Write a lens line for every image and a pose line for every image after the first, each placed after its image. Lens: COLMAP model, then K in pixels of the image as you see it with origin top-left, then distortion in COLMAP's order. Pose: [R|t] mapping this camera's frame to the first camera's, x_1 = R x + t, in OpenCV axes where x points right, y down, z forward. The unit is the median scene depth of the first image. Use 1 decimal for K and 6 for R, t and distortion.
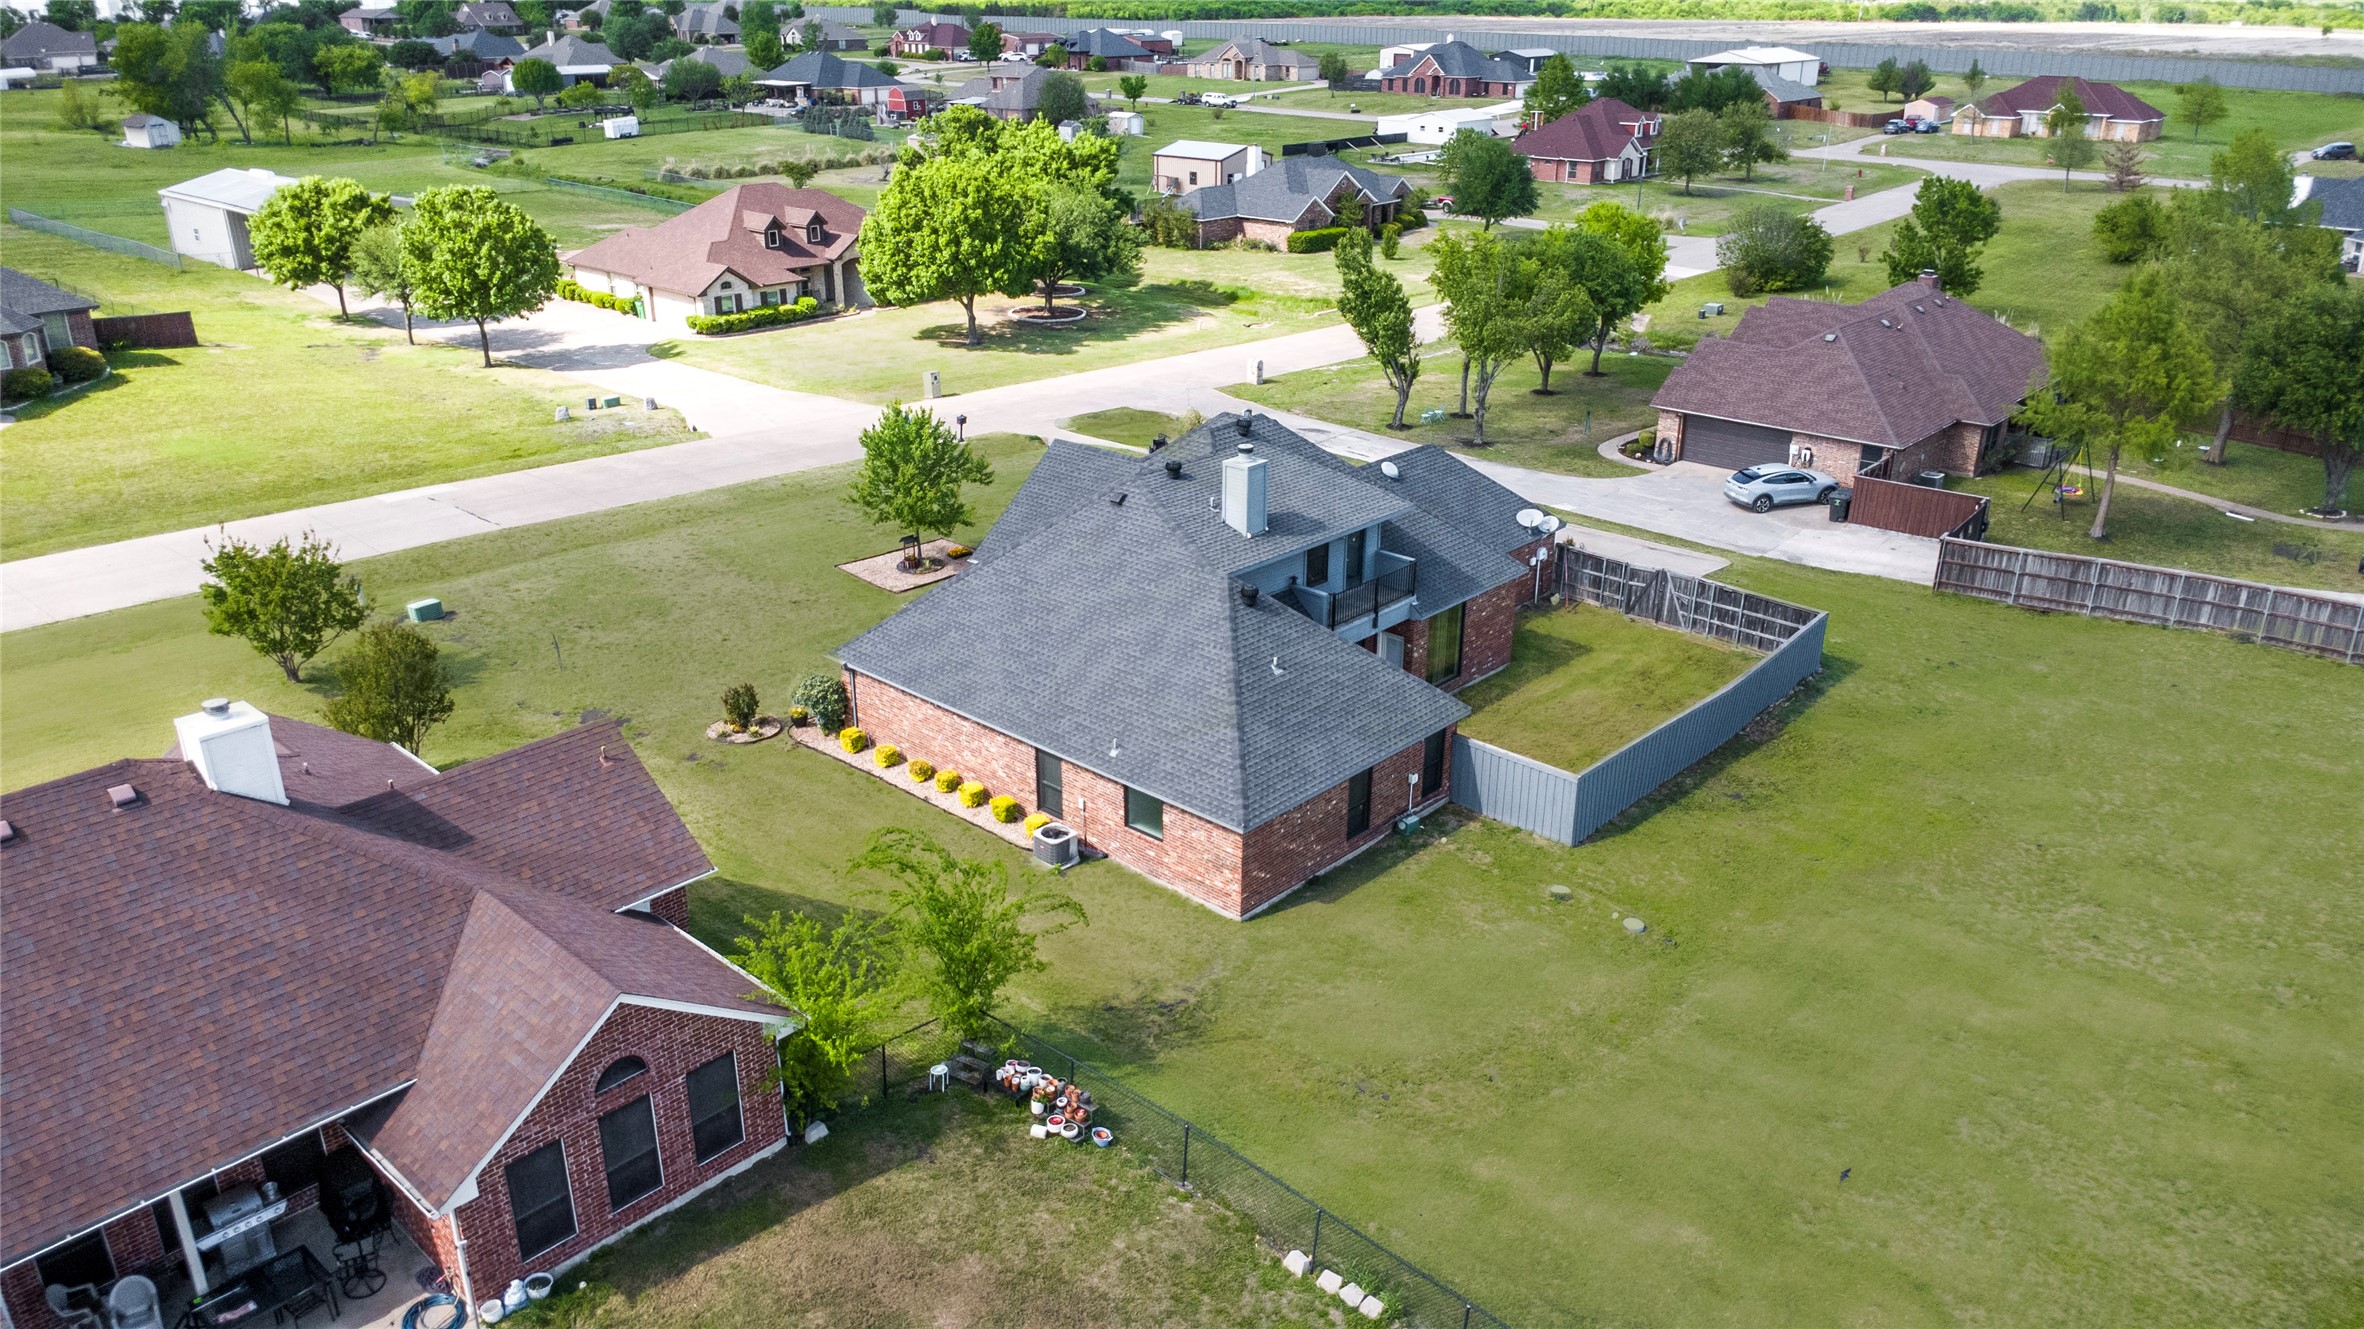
lens RADIAL K [[1662.3, 0, 1174.3], [0, 1662.3, 647.5], [0, 0, 1]] dist [0.027817, -0.037491]
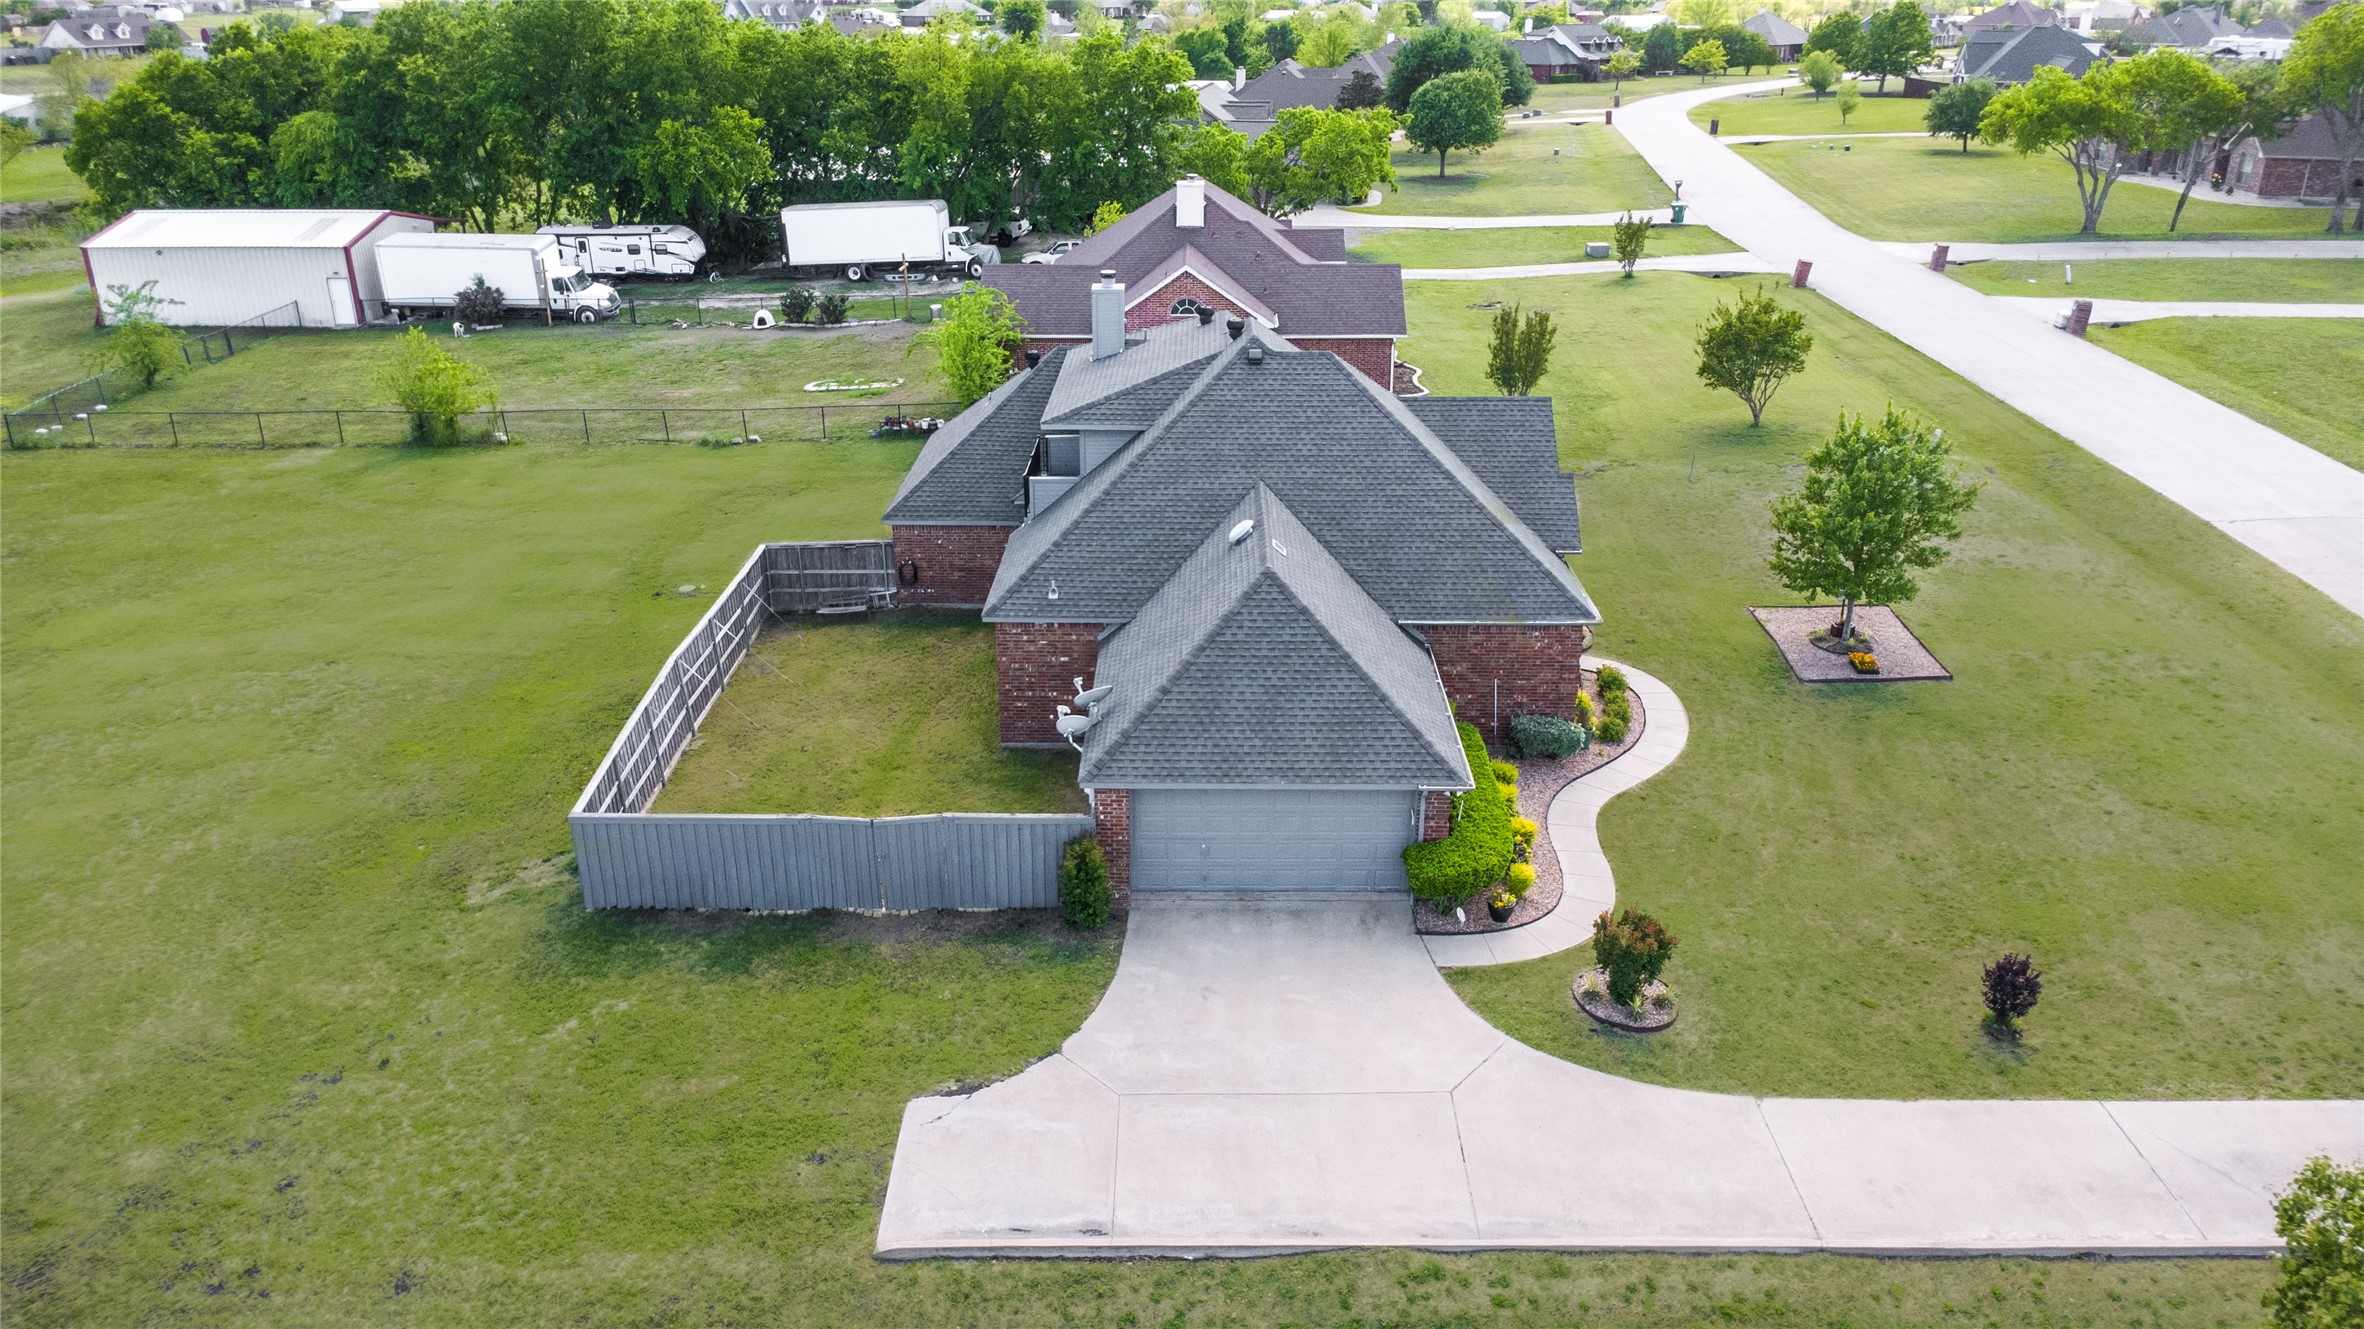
lens RADIAL K [[1662.3, 0, 1178.7], [0, 1662.3, 666.6], [0, 0, 1]] dist [0.027817, -0.037491]
pose [[-0.745037, 0.254997, -0.616358, 0.380701], [-0.246046, 0.753817, 0.609280, -0.310325], [0.619985, 0.605588, -0.498880, 0.914376]]
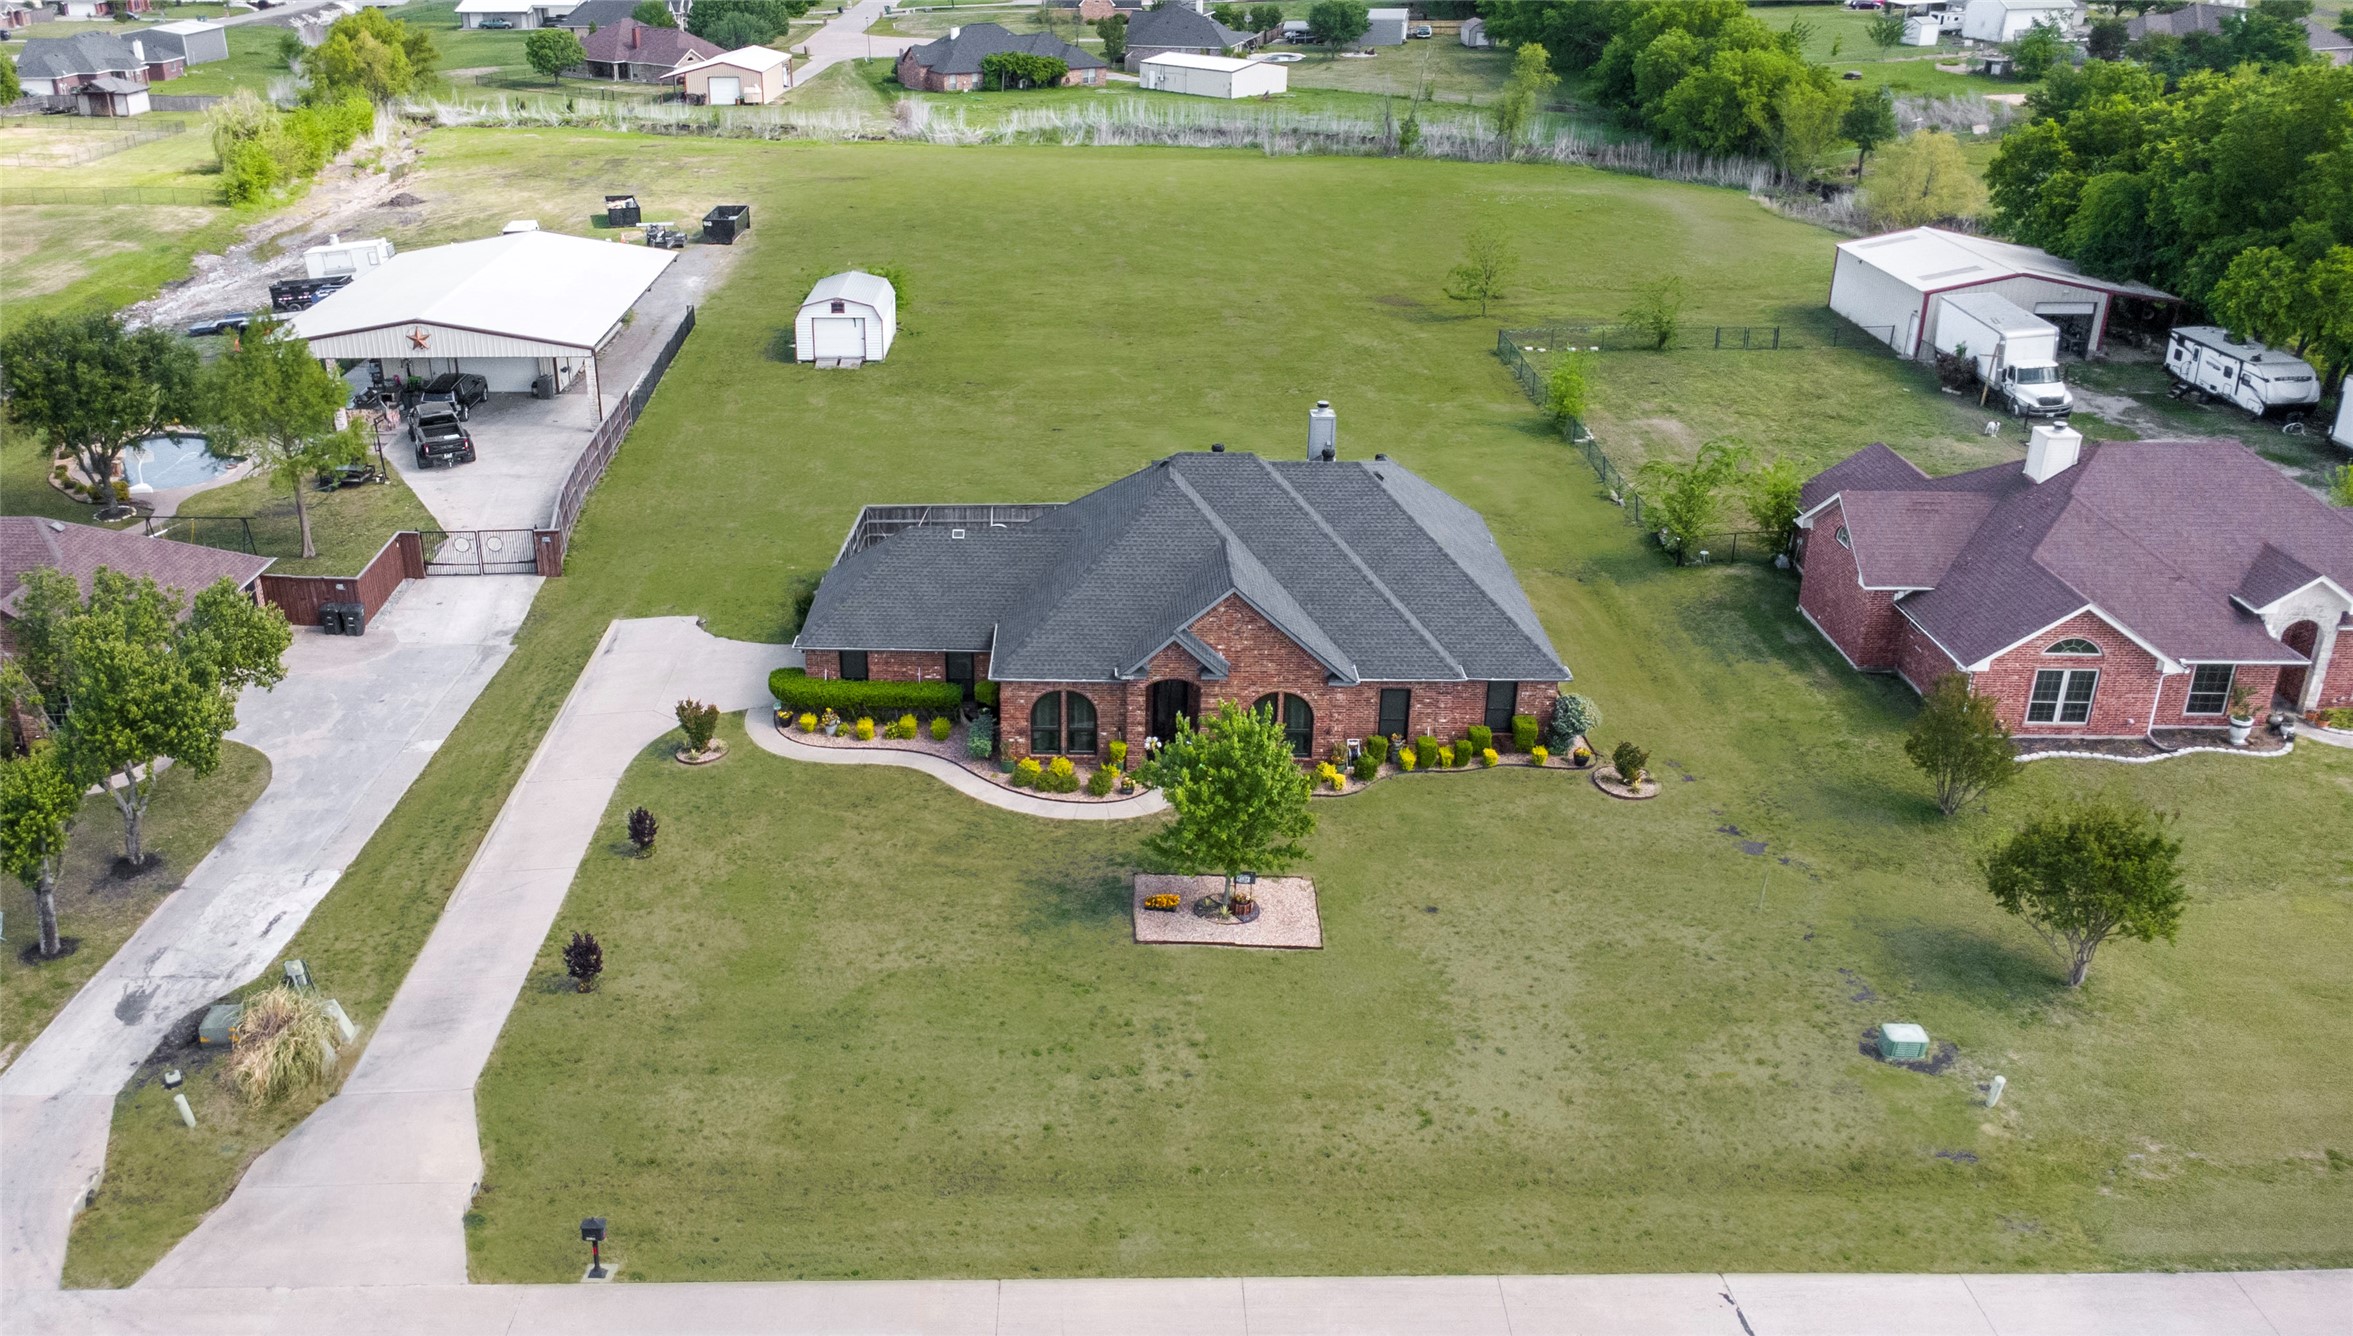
lens RADIAL K [[1847.2, 0, 1043.5], [0, 1847.2, 622.3], [0, 0, 1]] dist [0.015224, -0.000928]
pose [[-0.653831, -0.291817, 0.698104, -0.492116], [0.284146, 0.760408, 0.583987, -0.501994], [-0.701261, 0.580192, -0.414259, 1.022327]]
